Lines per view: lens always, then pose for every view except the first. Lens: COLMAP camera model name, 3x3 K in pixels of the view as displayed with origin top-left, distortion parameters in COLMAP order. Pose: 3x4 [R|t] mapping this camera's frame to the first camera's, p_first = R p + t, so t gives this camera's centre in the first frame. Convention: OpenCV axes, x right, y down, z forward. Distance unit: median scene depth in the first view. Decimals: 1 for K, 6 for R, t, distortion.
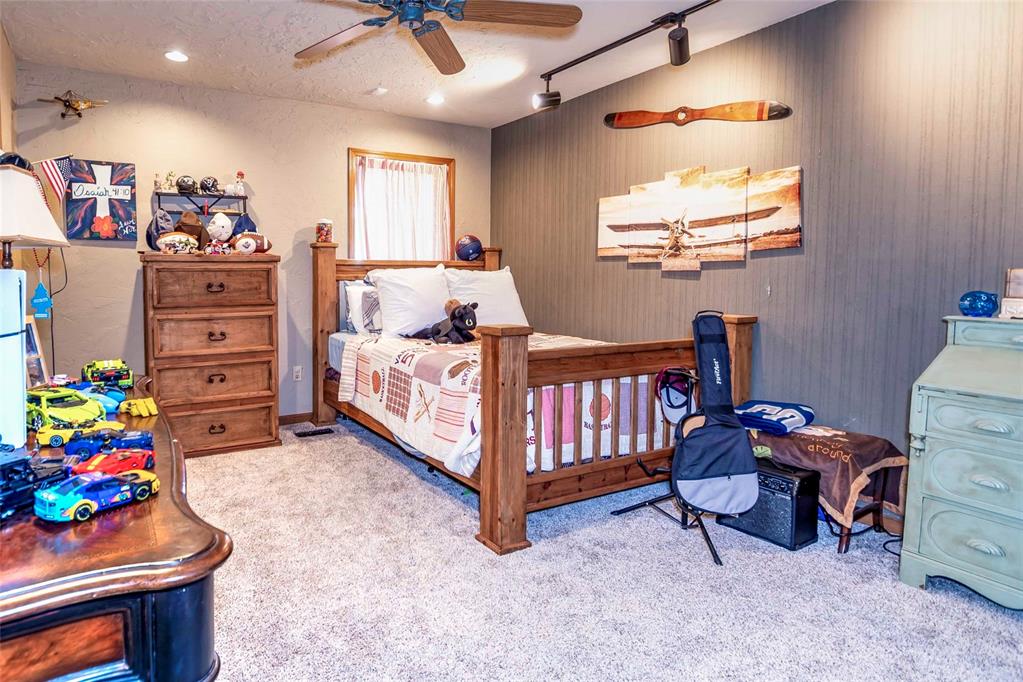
lens RADIAL K [[635.2, 0, 511.0], [0, 635.2, 310.4], [0, 0, 1]] dist [-0.002158, -0.000537]
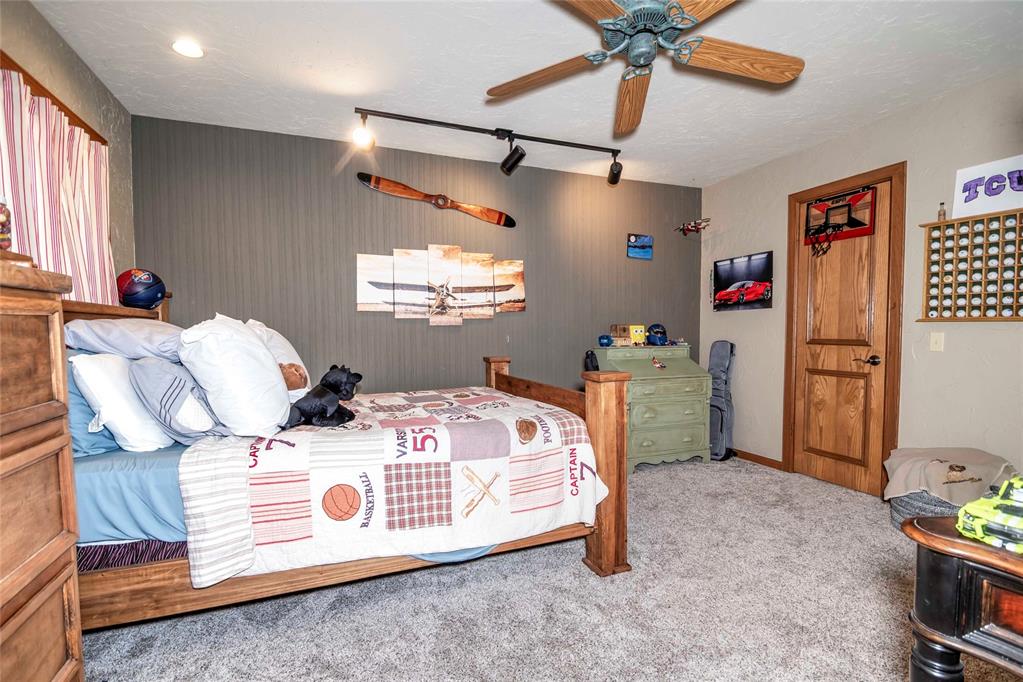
lens RADIAL K [[443.1, 0, 490.0], [0, 443.1, 359.3], [0, 0, 1]] dist [0.001951, -0.009343]
pose [[0.201871, -0.067823, 0.977061, -0.594972], [0.060097, 0.996577, 0.056761, -0.041746], [-0.977566, 0.047260, 0.205257, 0.758439]]
